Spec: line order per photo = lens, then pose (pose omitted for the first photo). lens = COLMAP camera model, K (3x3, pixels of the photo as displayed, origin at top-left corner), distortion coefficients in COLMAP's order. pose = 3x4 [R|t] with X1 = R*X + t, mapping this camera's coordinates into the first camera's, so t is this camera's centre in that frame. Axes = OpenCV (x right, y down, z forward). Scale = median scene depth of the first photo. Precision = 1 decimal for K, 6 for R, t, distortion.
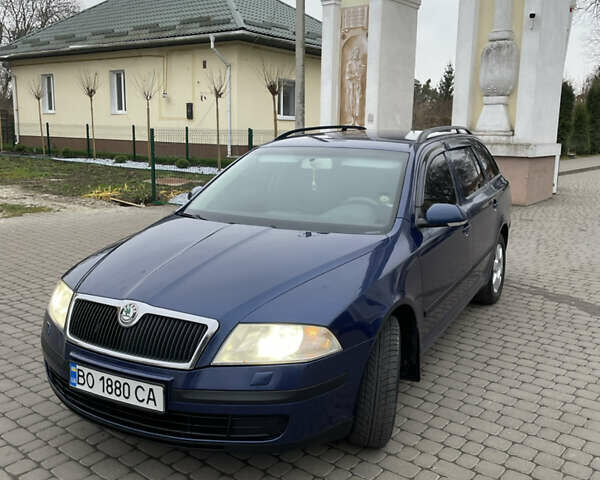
lens RADIAL K [[603.8, 0, 304.4], [0, 603.8, 229.8], [0, 0, 1]] dist [0.113579, -0.158566]
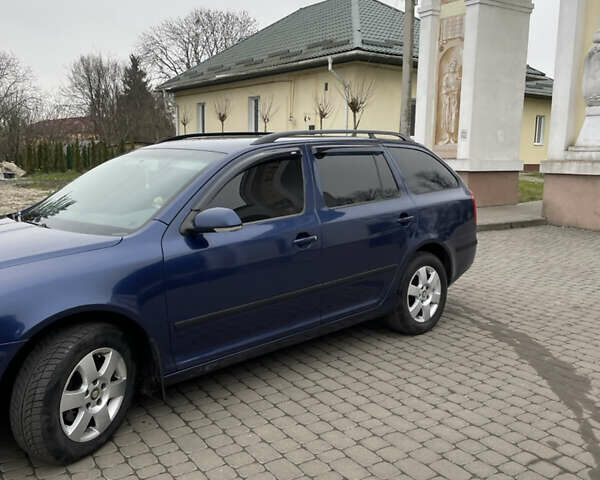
lens RADIAL K [[604.9, 0, 294.3], [0, 604.9, 239.2], [0, 0, 1]] dist [0.107031, -0.136799]
pose [[0.949328, 0.040458, -0.311672, 0.494118], [-0.048710, 0.998637, -0.018735, 0.012444], [0.310490, 0.032967, 0.950005, 0.146809]]
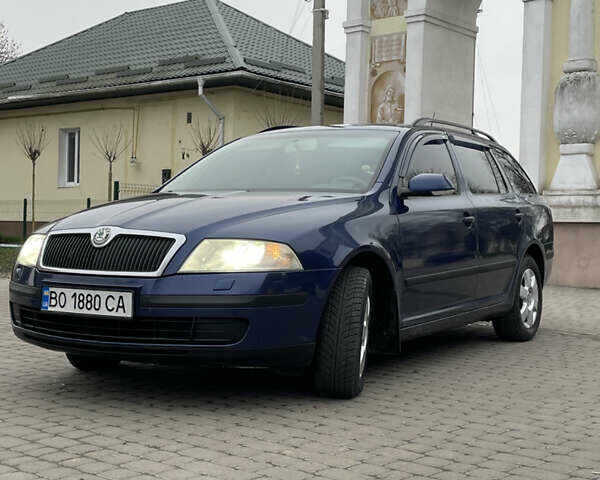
lens RADIAL K [[931.9, 0, 285.6], [0, 931.9, 241.7], [0, 0, 1]] dist [0.172250, -0.464541]
pose [[0.998386, 0.009446, -0.056000, 0.071260], [-0.018337, 0.986874, -0.160446, 0.239985], [0.053750, 0.161214, 0.985455, -0.344407]]
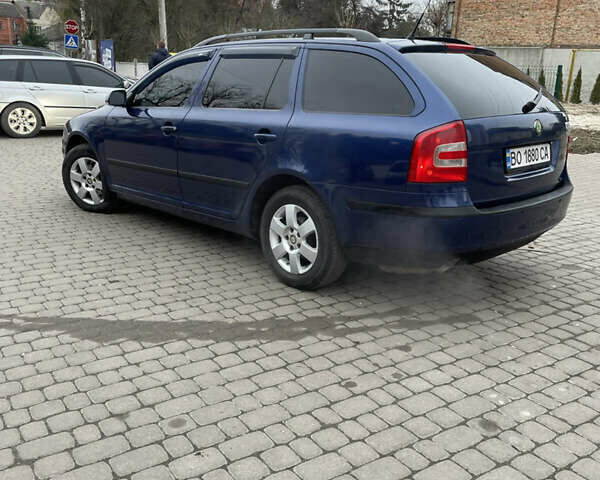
lens RADIAL K [[604.9, 0, 294.3], [0, 604.9, 239.2], [0, 0, 1]] dist [0.107031, -0.136799]
pose [[-0.298874, 0.242637, -0.922931, 1.150185], [-0.194182, 0.931440, 0.307756, -0.179659], [0.934327, 0.271197, -0.231267, 1.408281]]
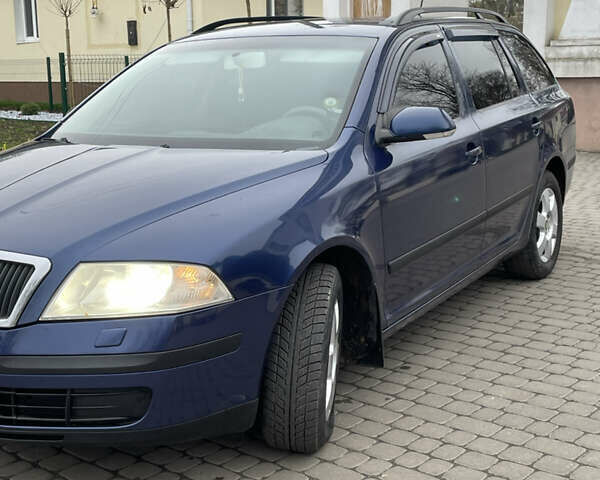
lens RADIAL K [[931.9, 0, 285.6], [0, 931.9, 241.7], [0, 0, 1]] dist [0.172250, -0.464541]
pose [[0.998366, -0.024378, -0.051674, 0.105233], [0.025380, 0.999501, 0.018827, 0.066330], [0.051189, -0.020108, 0.998487, -0.037579]]
